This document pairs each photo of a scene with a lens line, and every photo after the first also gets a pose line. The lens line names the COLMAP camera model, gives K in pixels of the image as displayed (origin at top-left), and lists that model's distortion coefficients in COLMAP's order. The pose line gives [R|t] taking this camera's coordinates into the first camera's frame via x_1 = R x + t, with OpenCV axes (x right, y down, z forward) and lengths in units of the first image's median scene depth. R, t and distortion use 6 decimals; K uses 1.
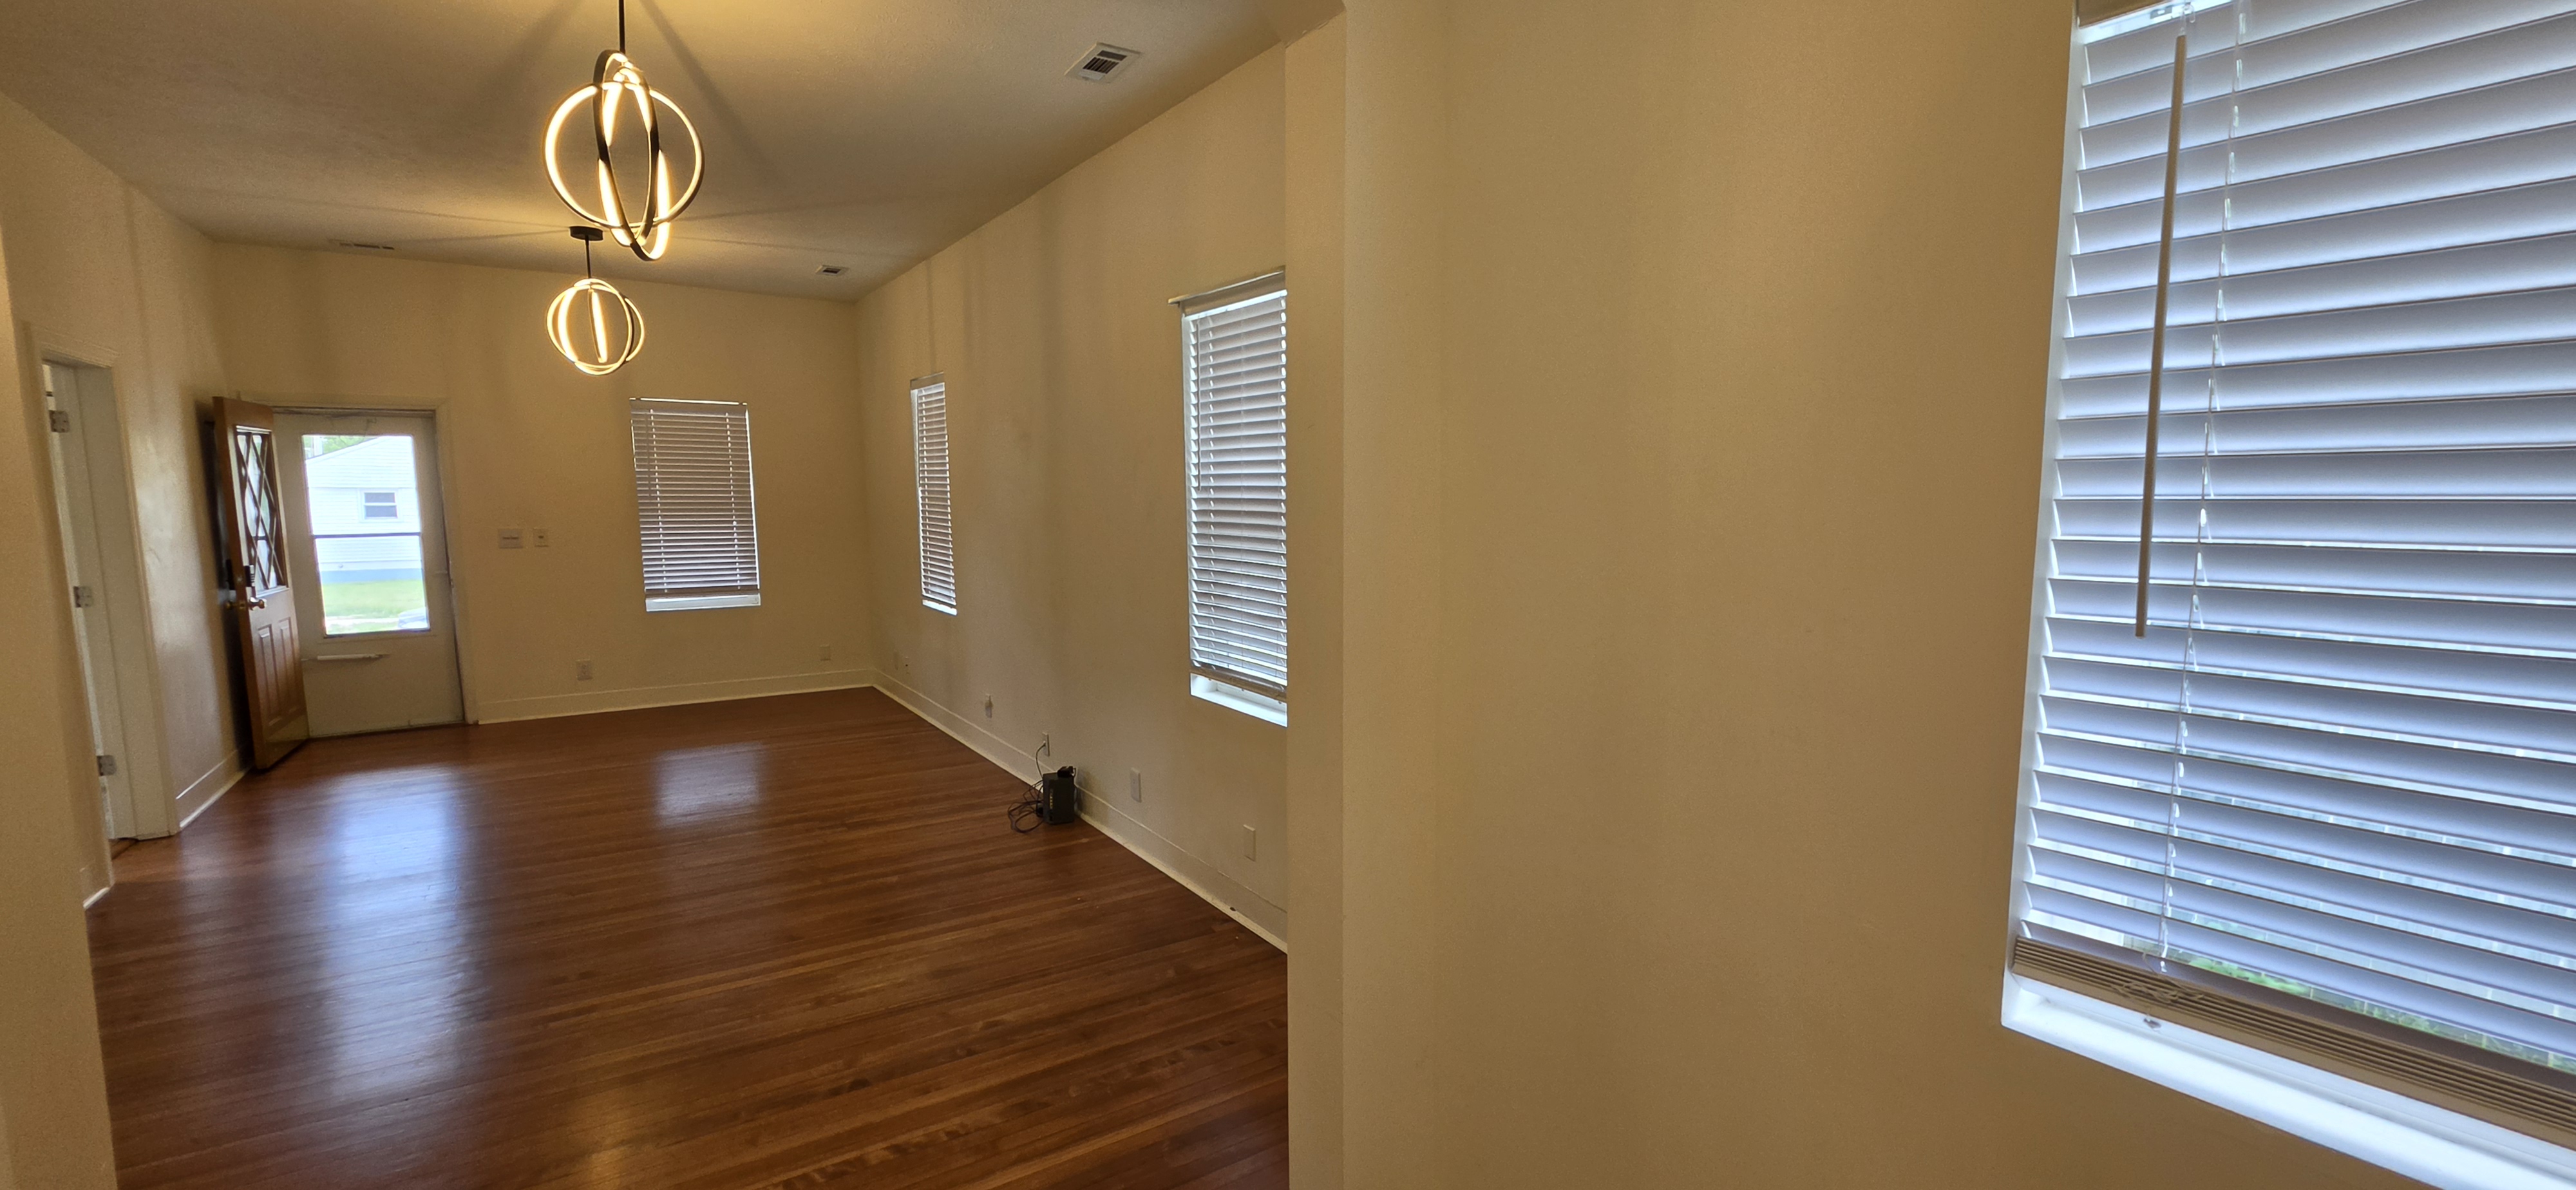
lens RADIAL K [[1038.3, 0, 1280.1], [0, 1038.3, 587.4], [0, 0, 1]] dist [-0.000054, 0.000413]
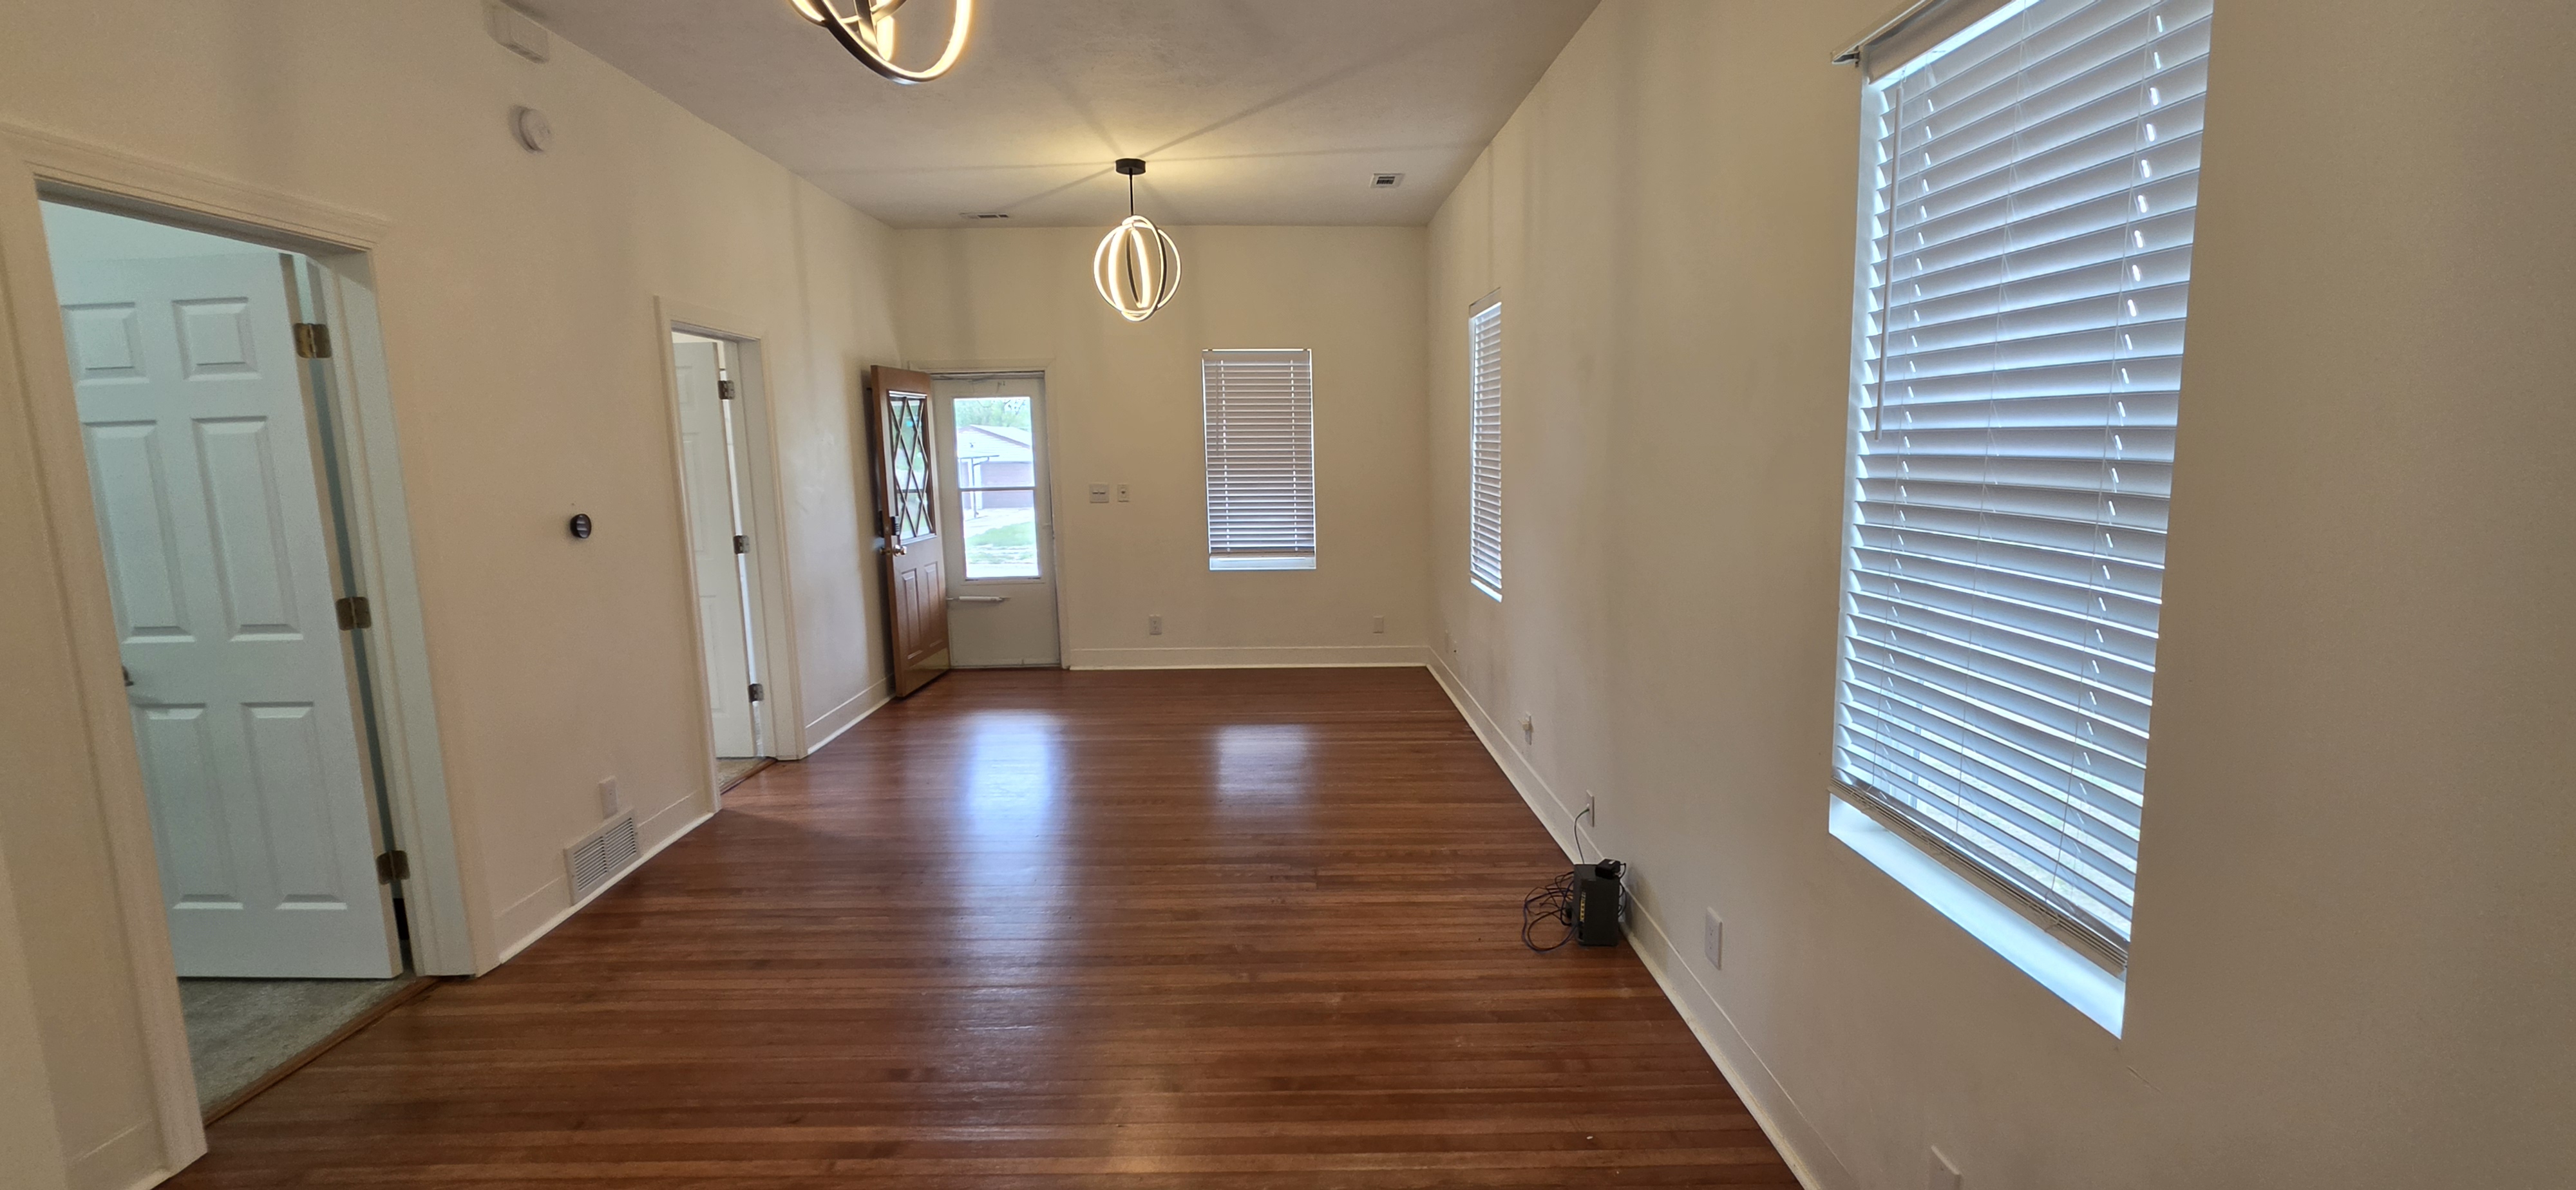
lens RADIAL K [[1038.3, 0, 1280.1], [0, 1038.3, 587.4], [0, 0, 1]] dist [-0.000054, 0.000413]
pose [[0.835000, 0.066214, -0.546251, -0.030517], [-0.040472, 0.997435, 0.059039, -0.031005], [0.548759, -0.027189, 0.835538, 0.325180]]
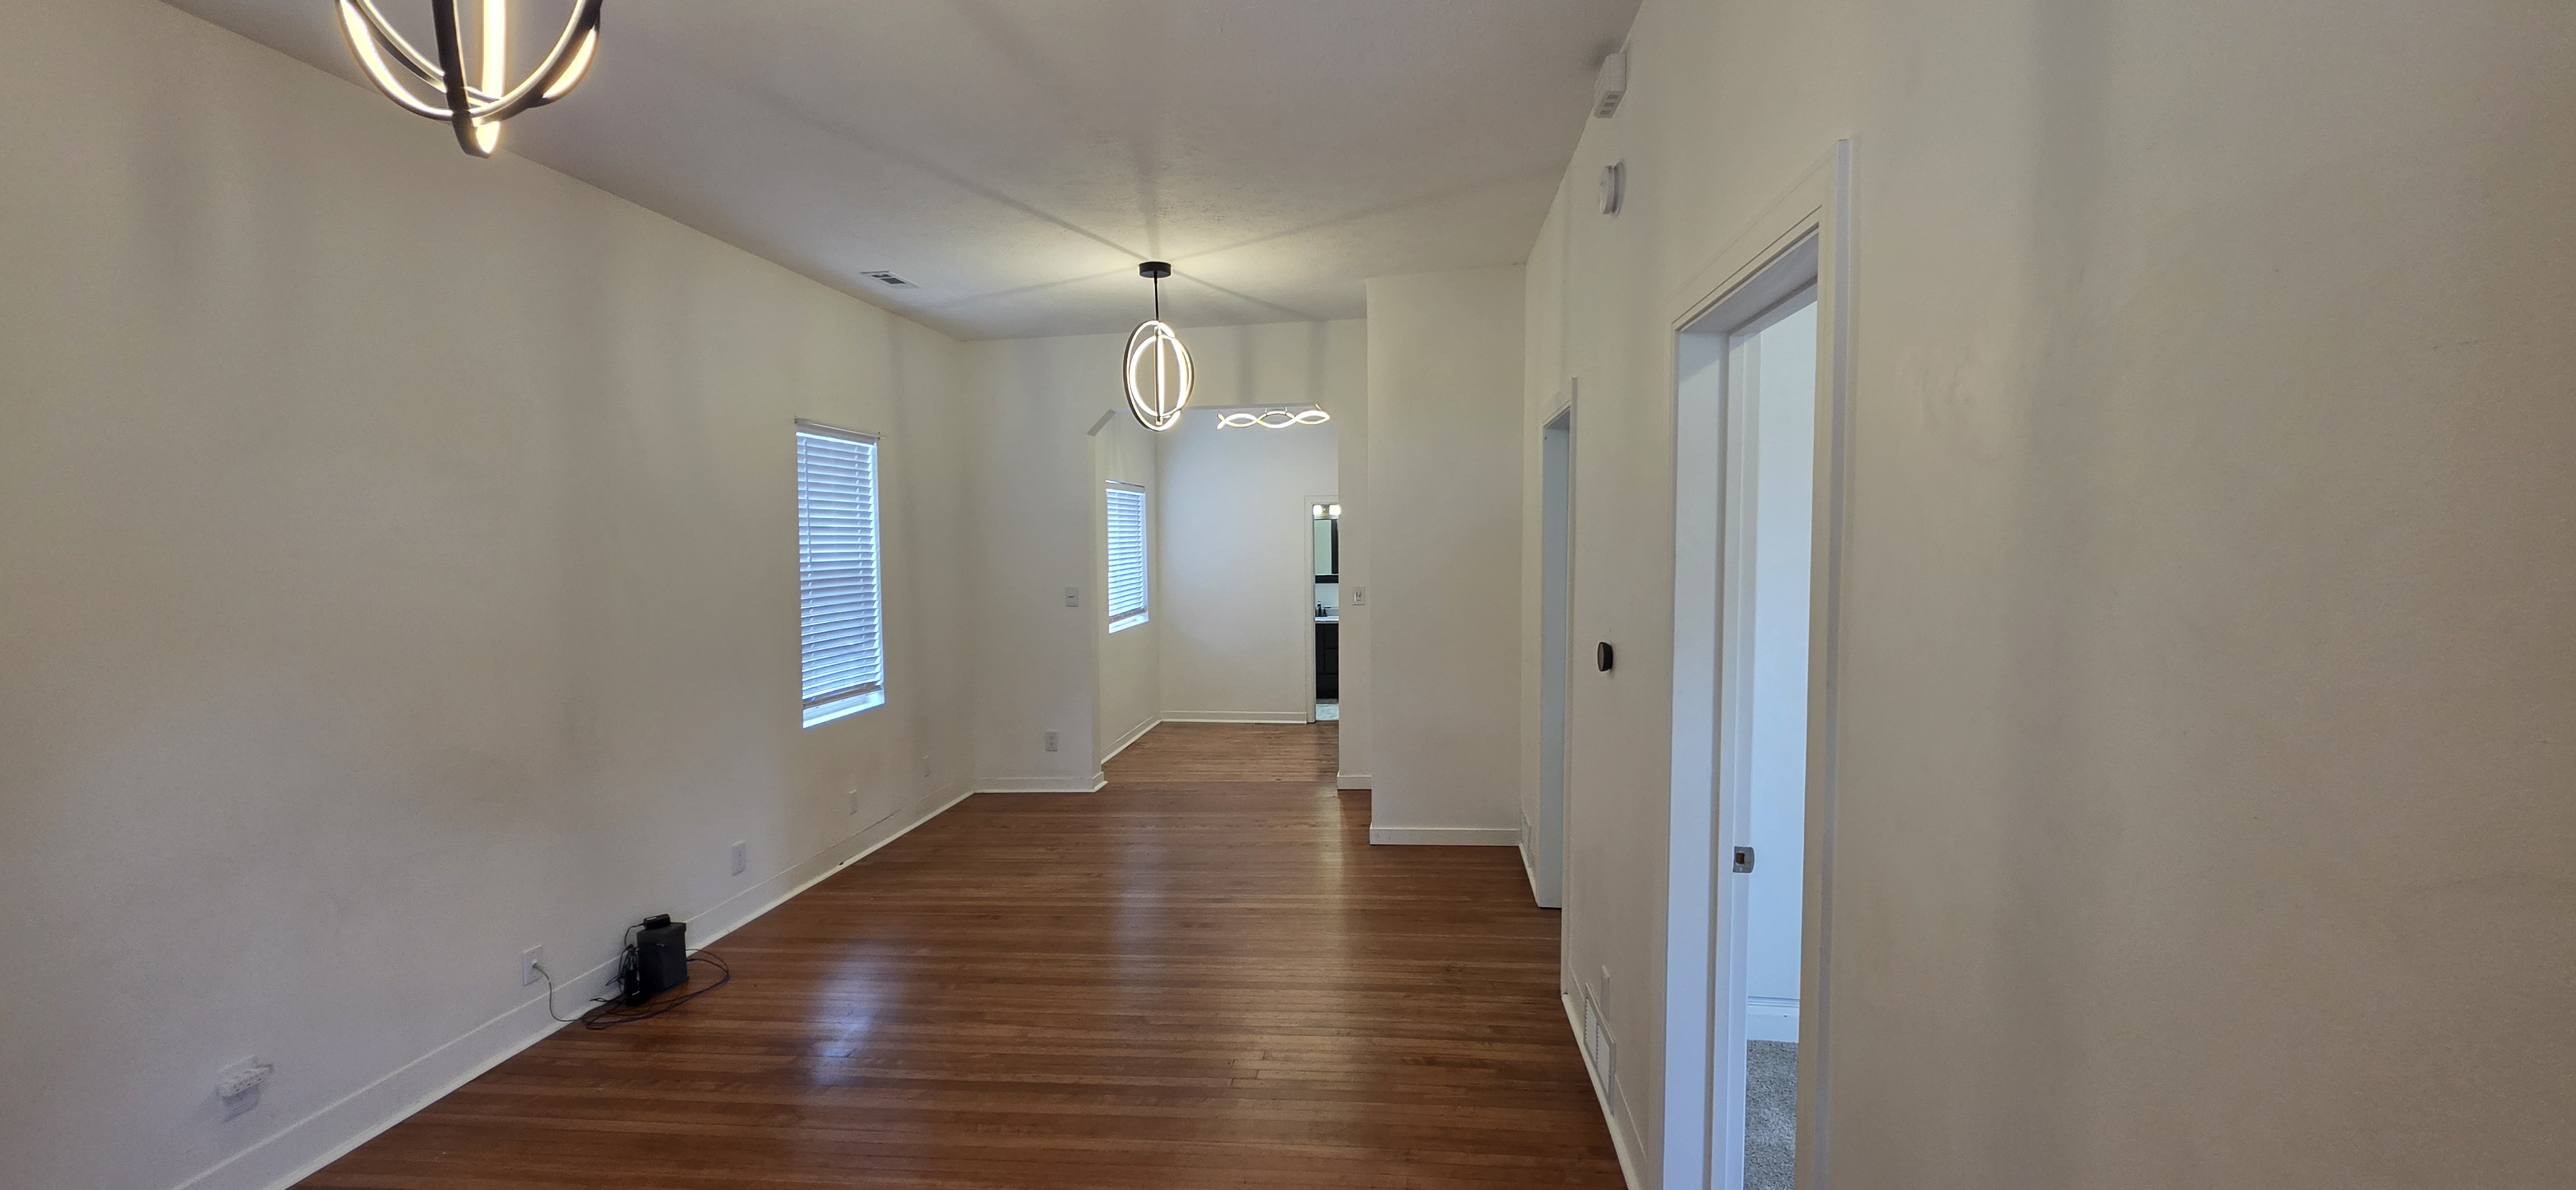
lens RADIAL K [[1034.3, 0, 1293.5], [0, 1034.3, 590.8], [0, 0, 1]] dist [-0.000621, 0.000376]
pose [[-0.752571, -0.024605, 0.658052, -1.057999], [0.077580, 0.989030, 0.125703, -0.134996], [-0.653926, 0.145652, -0.742406, 1.188076]]
